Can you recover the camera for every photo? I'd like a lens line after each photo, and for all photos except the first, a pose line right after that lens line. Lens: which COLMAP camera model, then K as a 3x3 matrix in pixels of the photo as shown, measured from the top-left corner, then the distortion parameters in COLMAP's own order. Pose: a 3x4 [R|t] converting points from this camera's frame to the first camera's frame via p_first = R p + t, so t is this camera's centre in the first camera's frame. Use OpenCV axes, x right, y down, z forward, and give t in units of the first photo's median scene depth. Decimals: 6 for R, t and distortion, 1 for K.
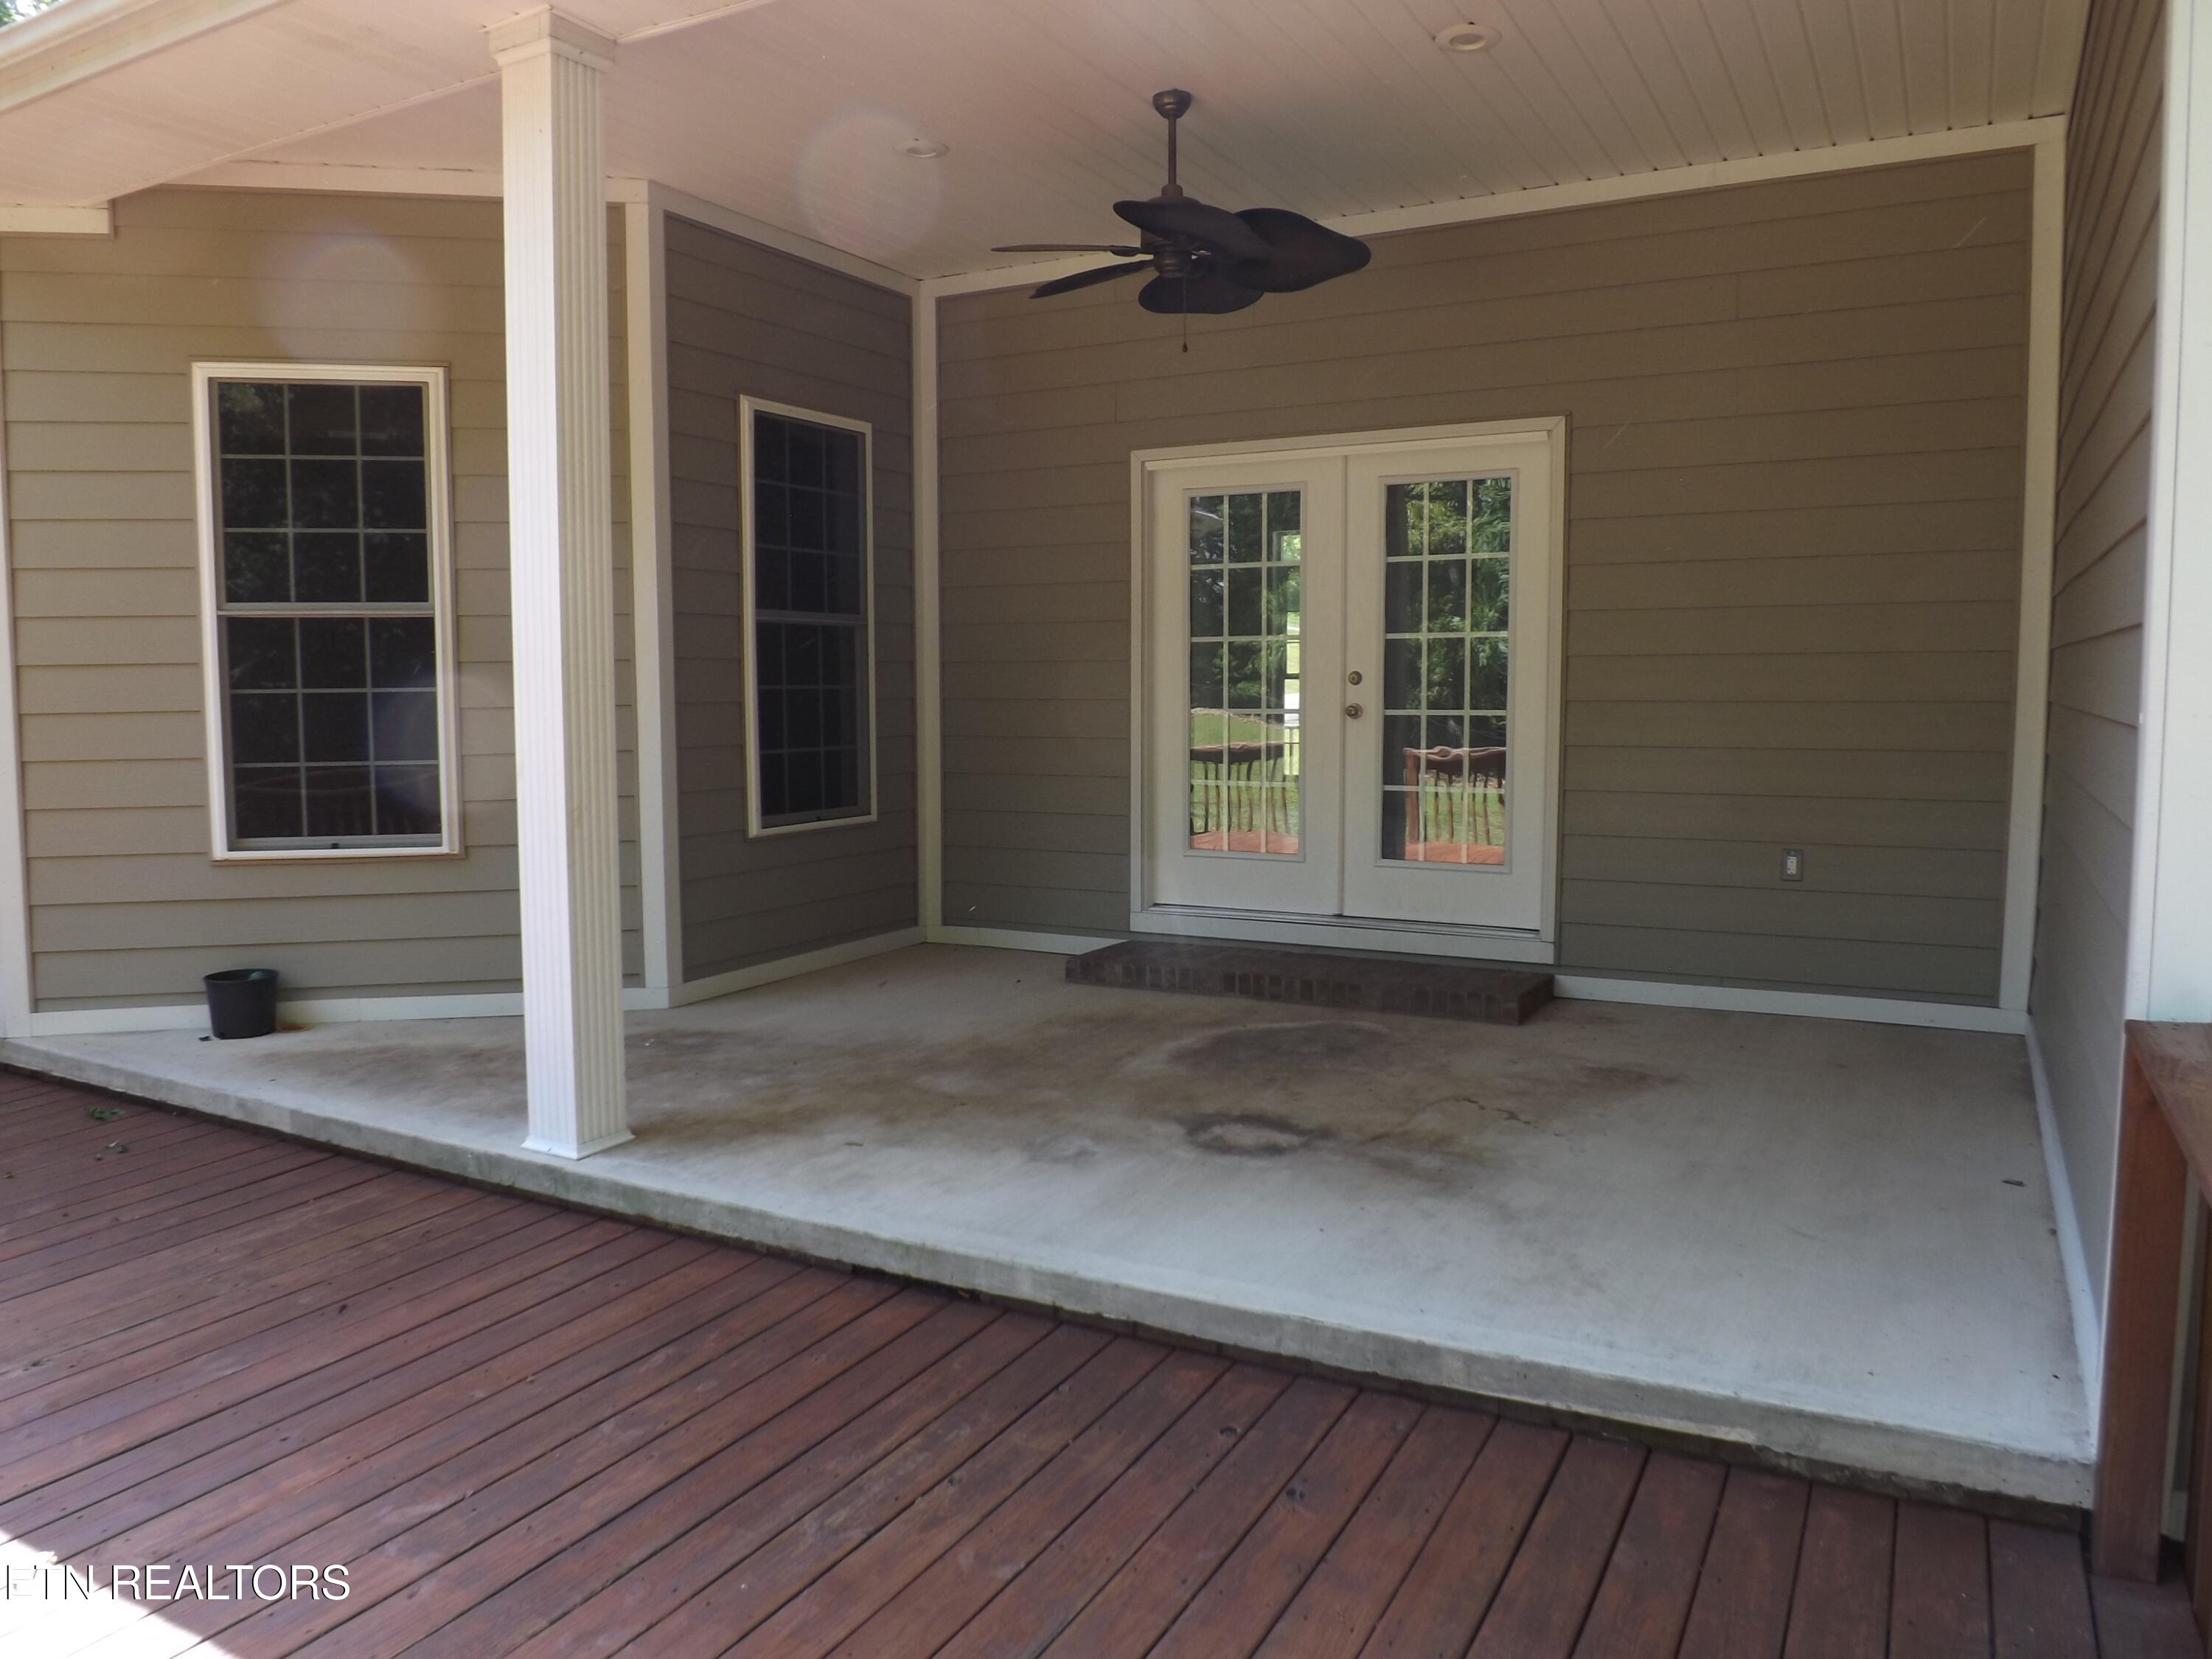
lens RADIAL K [[1556.1, 0, 1106.0], [0, 1556.1, 829.5], [0, 0, 1]] dist [-0.041920, 0.000423]
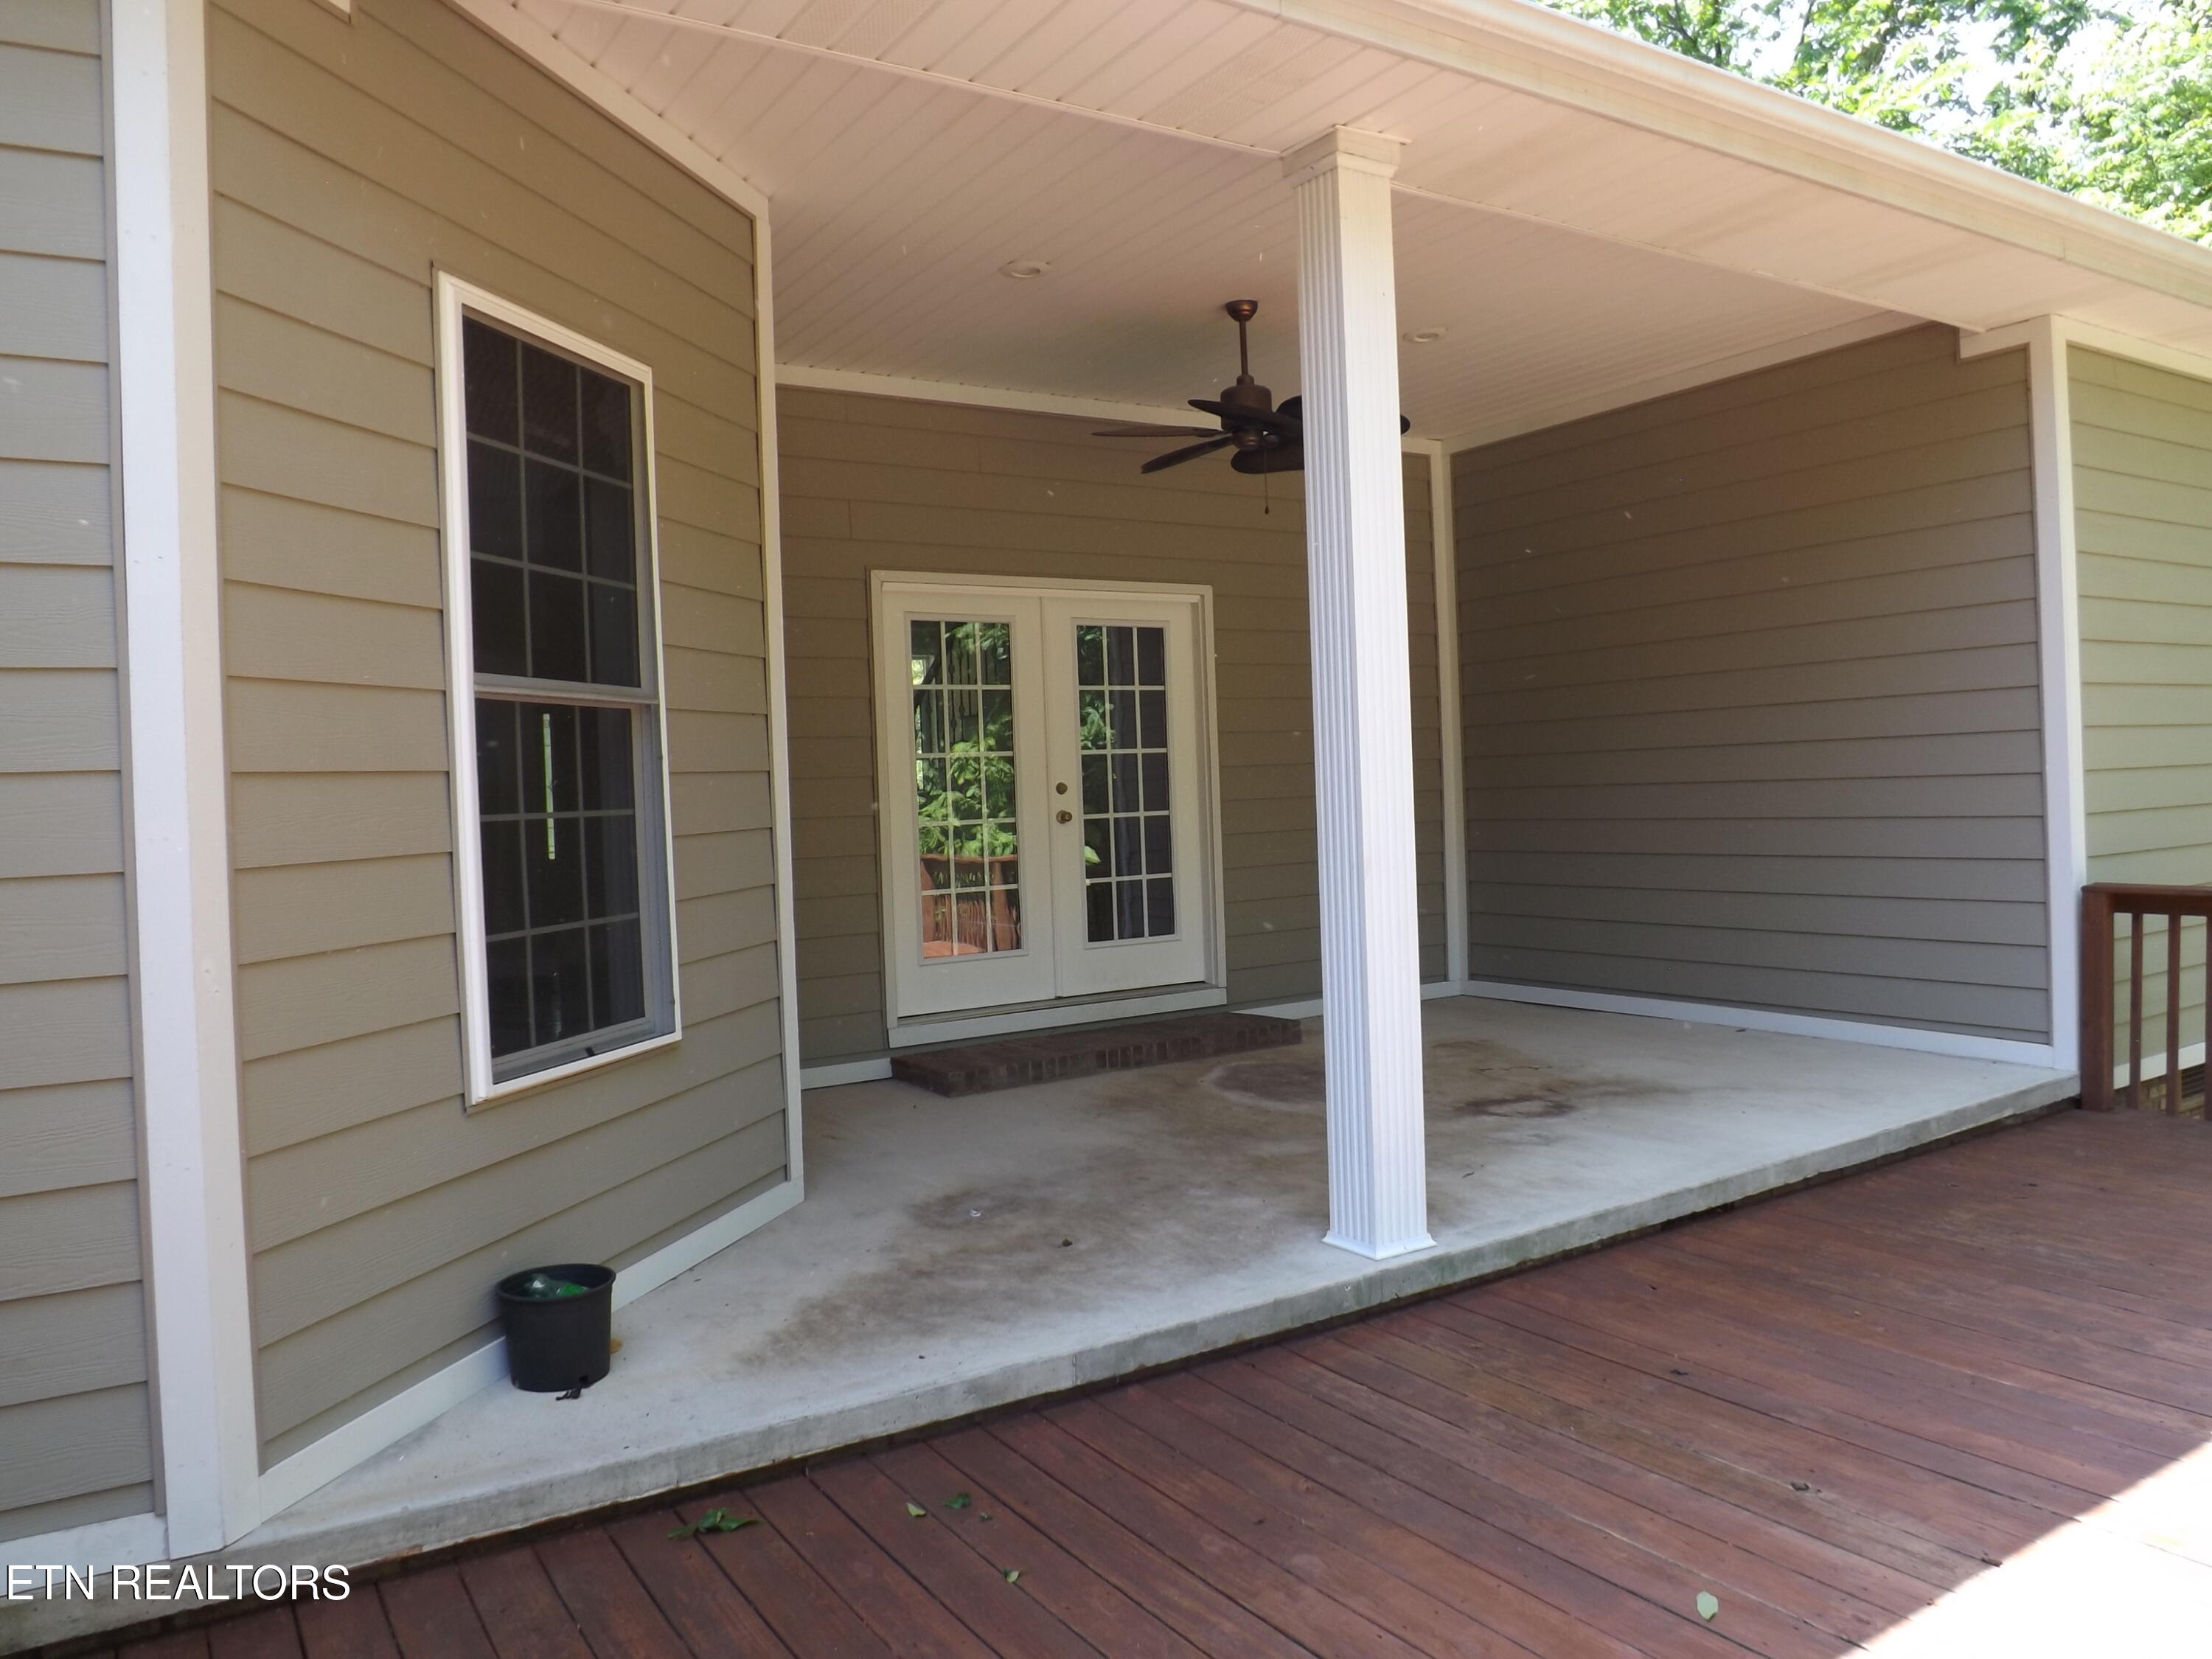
lens RADIAL K [[1542.9, 0, 1062.4], [0, 1542.9, 830.8], [0, 0, 1]] dist [-0.108942, 0.116781]
pose [[0.498226, -0.036562, 0.866276, -0.988597], [0.118076, 0.992664, -0.026014, -0.043279], [-0.858969, 0.115247, 0.498888, 0.513659]]
